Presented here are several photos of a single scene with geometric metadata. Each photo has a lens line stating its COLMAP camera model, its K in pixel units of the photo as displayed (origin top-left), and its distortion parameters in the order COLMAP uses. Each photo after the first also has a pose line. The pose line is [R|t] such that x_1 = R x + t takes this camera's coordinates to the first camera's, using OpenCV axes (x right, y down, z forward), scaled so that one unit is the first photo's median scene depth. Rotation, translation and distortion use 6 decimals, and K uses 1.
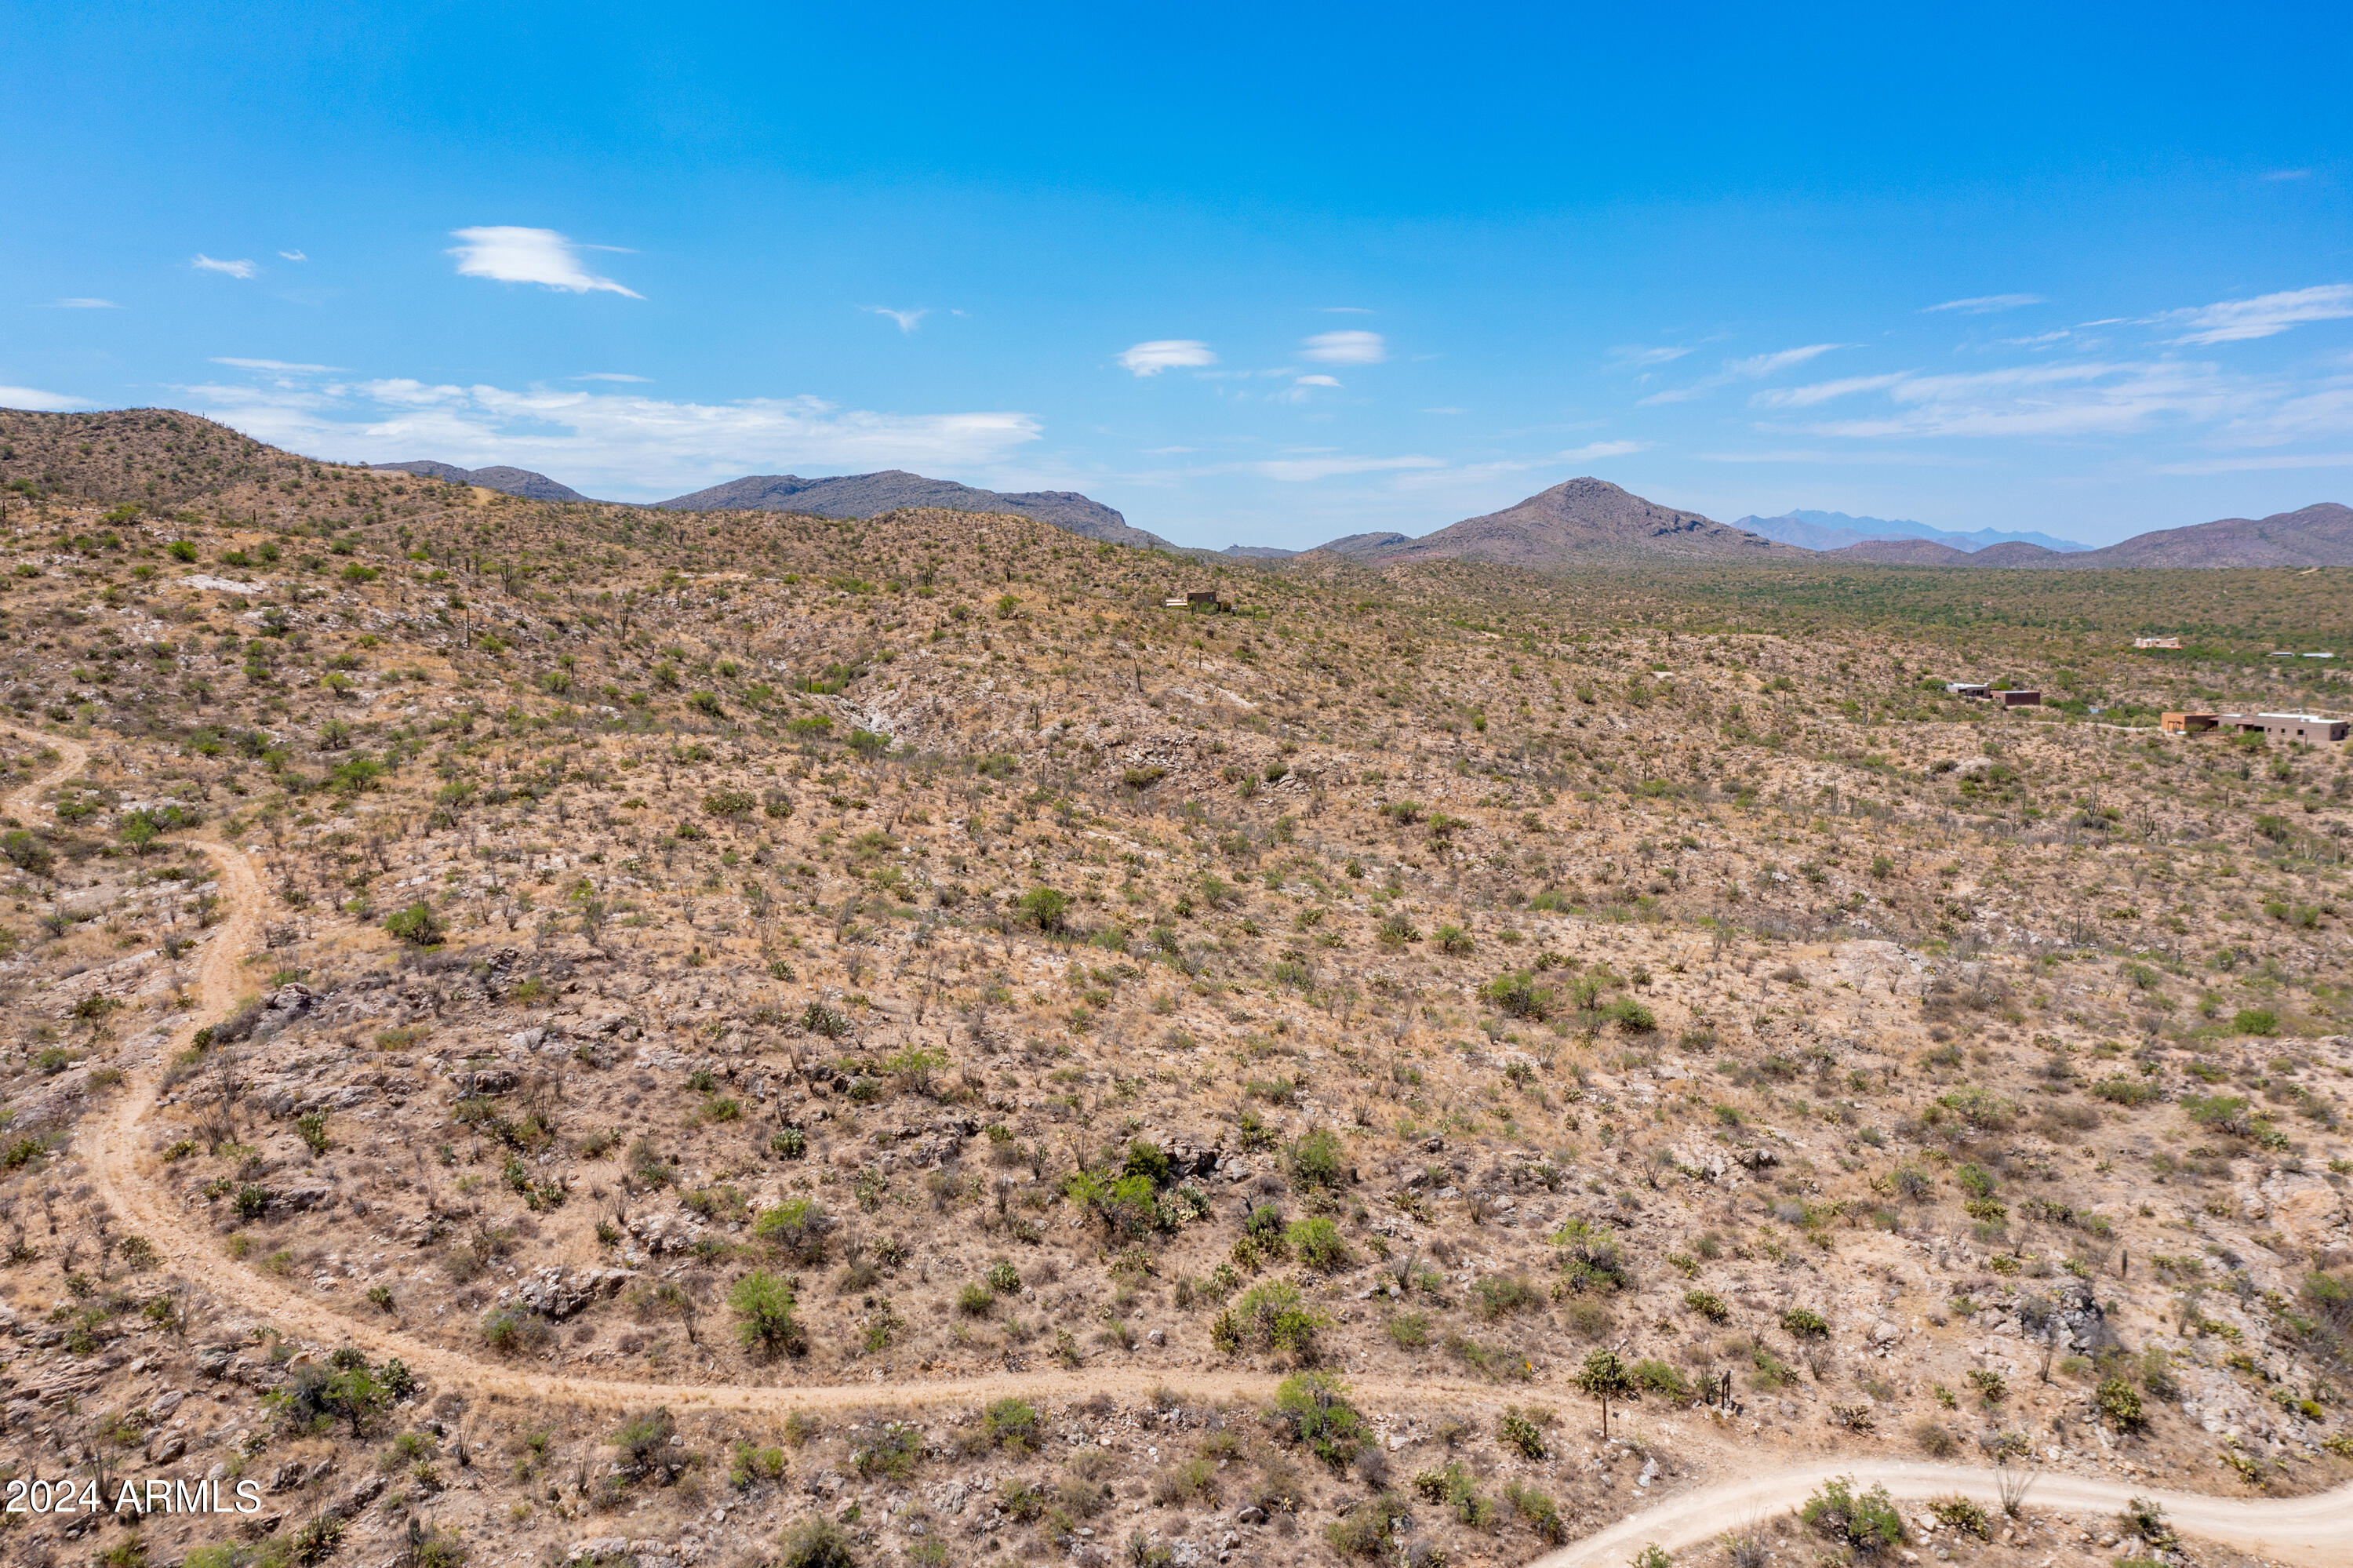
lens RADIAL K [[1857.1, 0, 1177.5], [0, 1857.1, 751.3], [0, 0, 1]] dist [-0.010219, 0.005485]
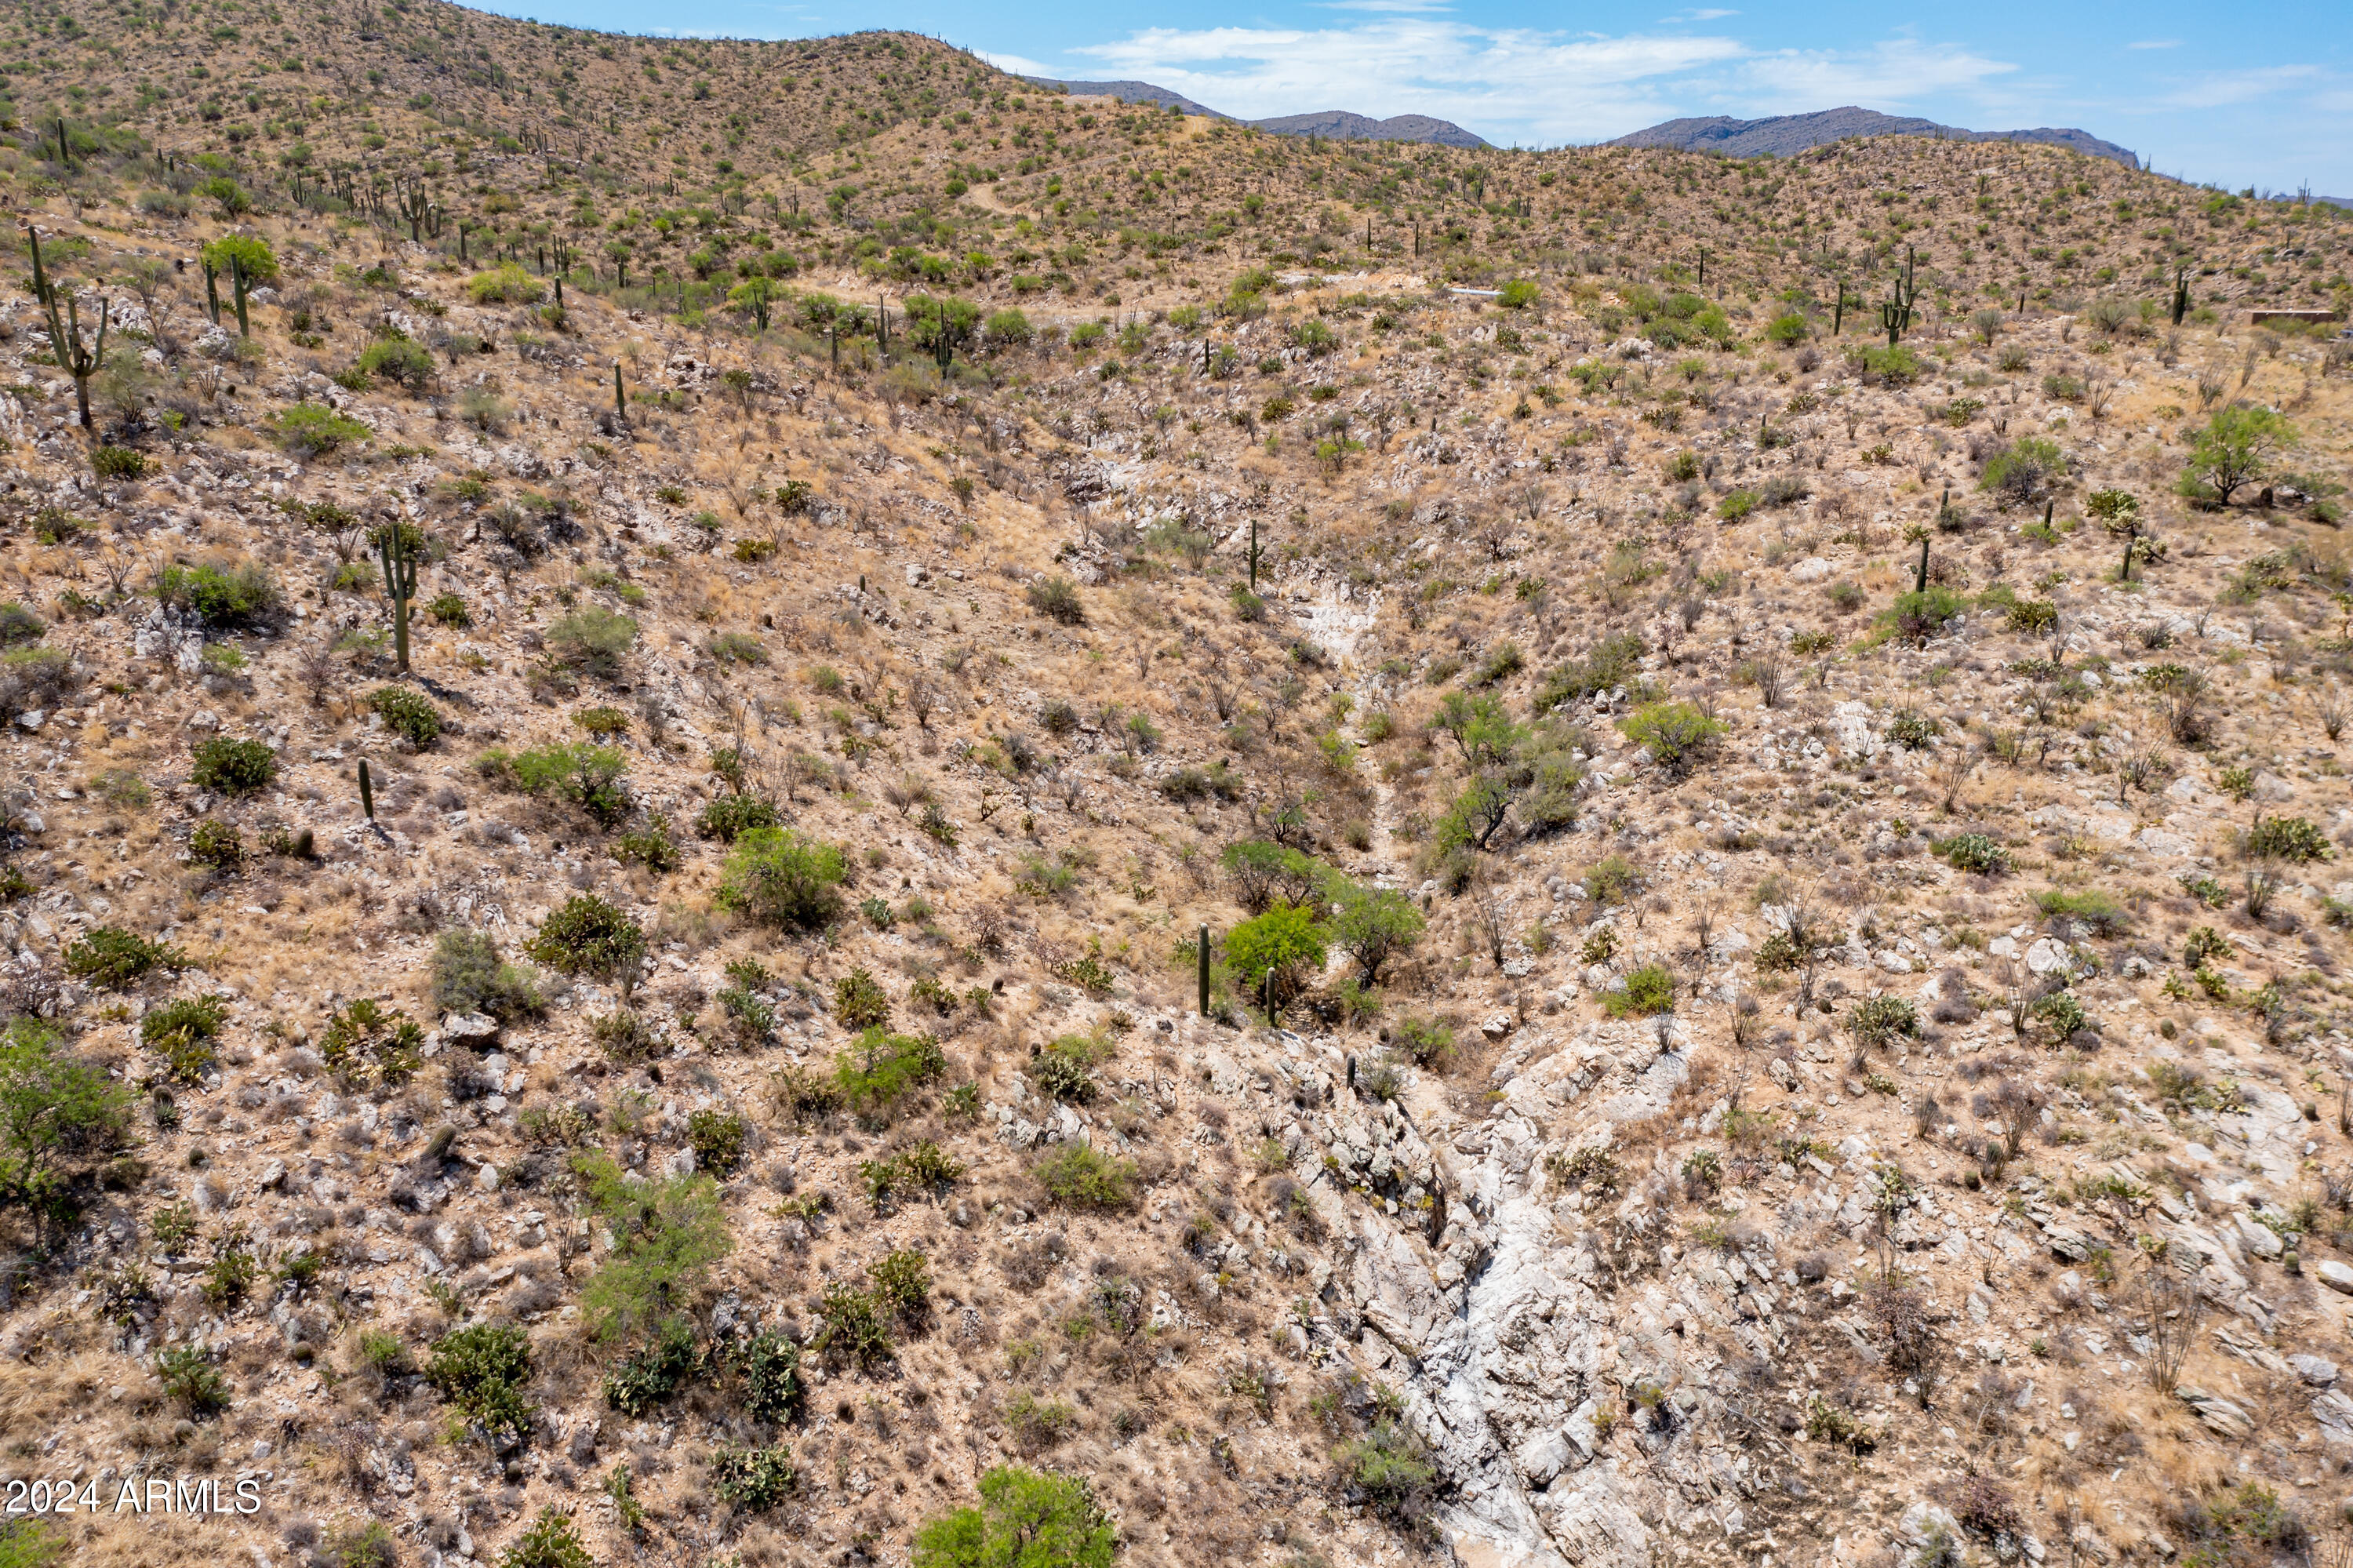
lens RADIAL K [[1857.1, 0, 1175.2], [0, 1857.1, 773.5], [0, 0, 1]] dist [-0.010219, 0.005485]
pose [[0.886433, 0.127156, -0.445049, -0.112946], [-0.041053, 0.979334, 0.198040, -0.088782], [0.461034, -0.157279, 0.873333, 0.795954]]
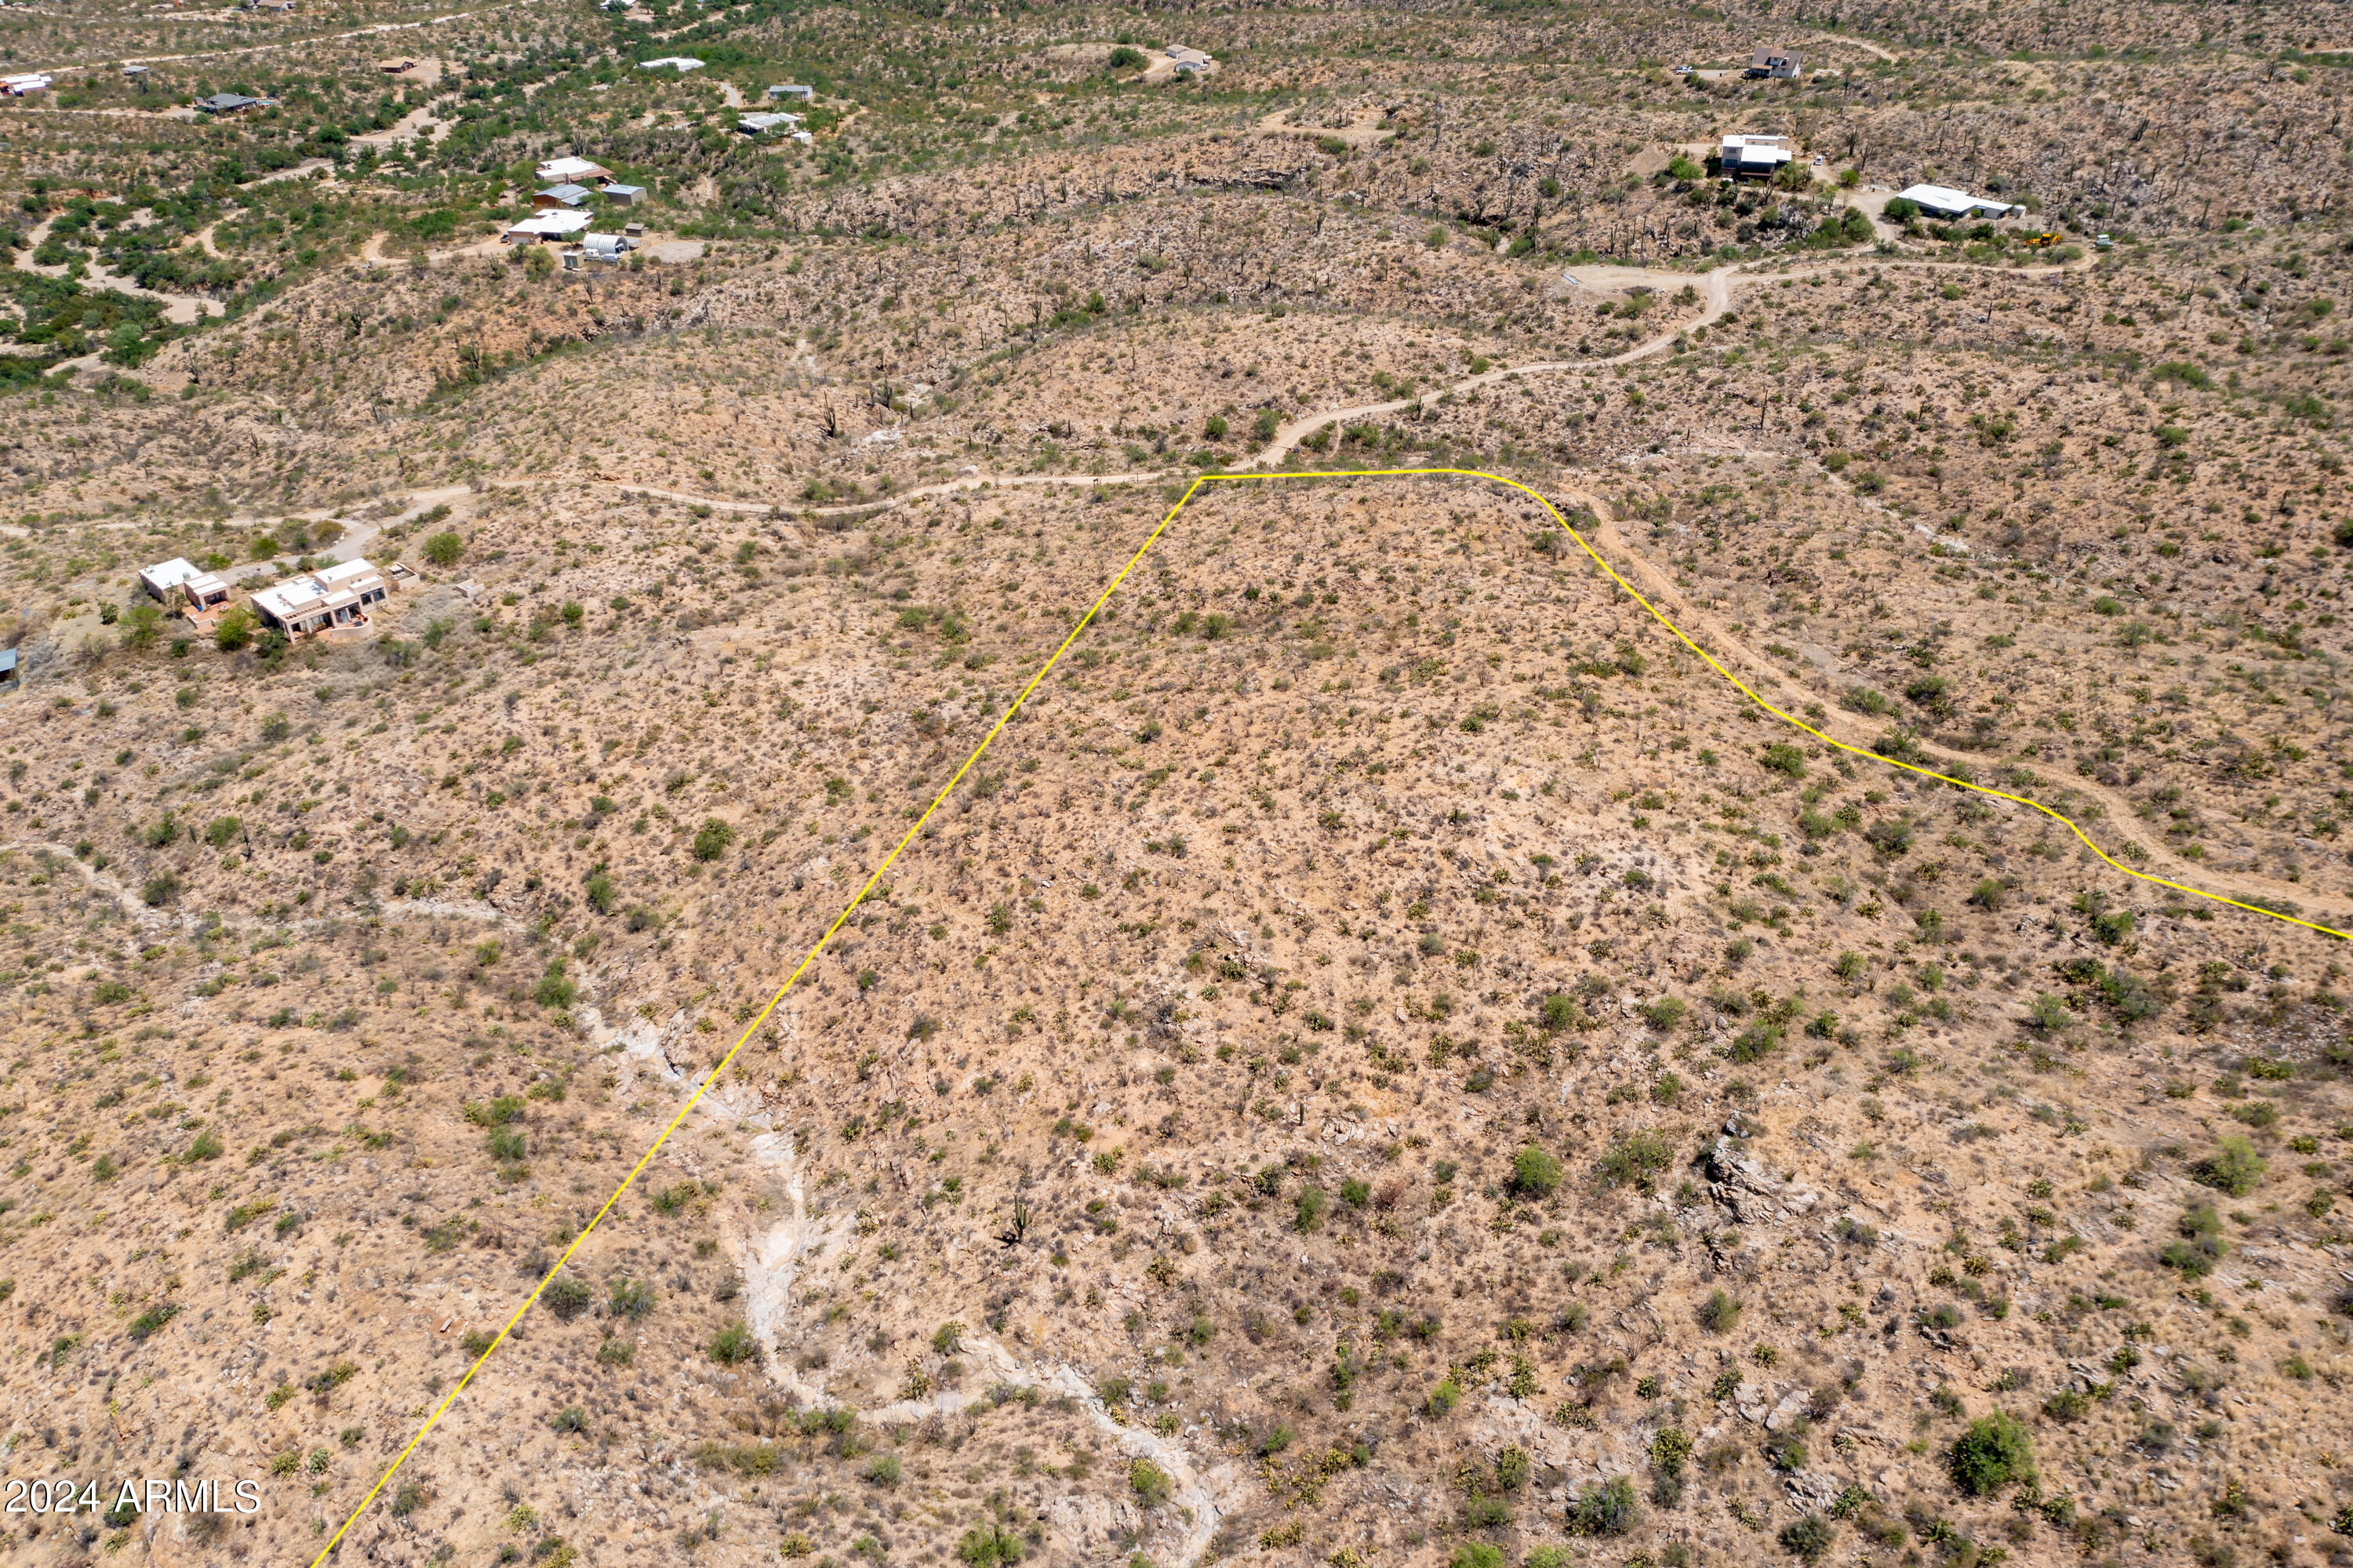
lens RADIAL K [[1857.1, 0, 1169.4], [0, 1857.1, 761.9], [0, 0, 1]] dist [-0.010219, 0.005485]
pose [[-0.968545, -0.108585, 0.223897, -0.176106], [0.048086, 0.801136, 0.596547, -0.338839], [-0.244148, 0.588549, -0.770715, 1.006401]]
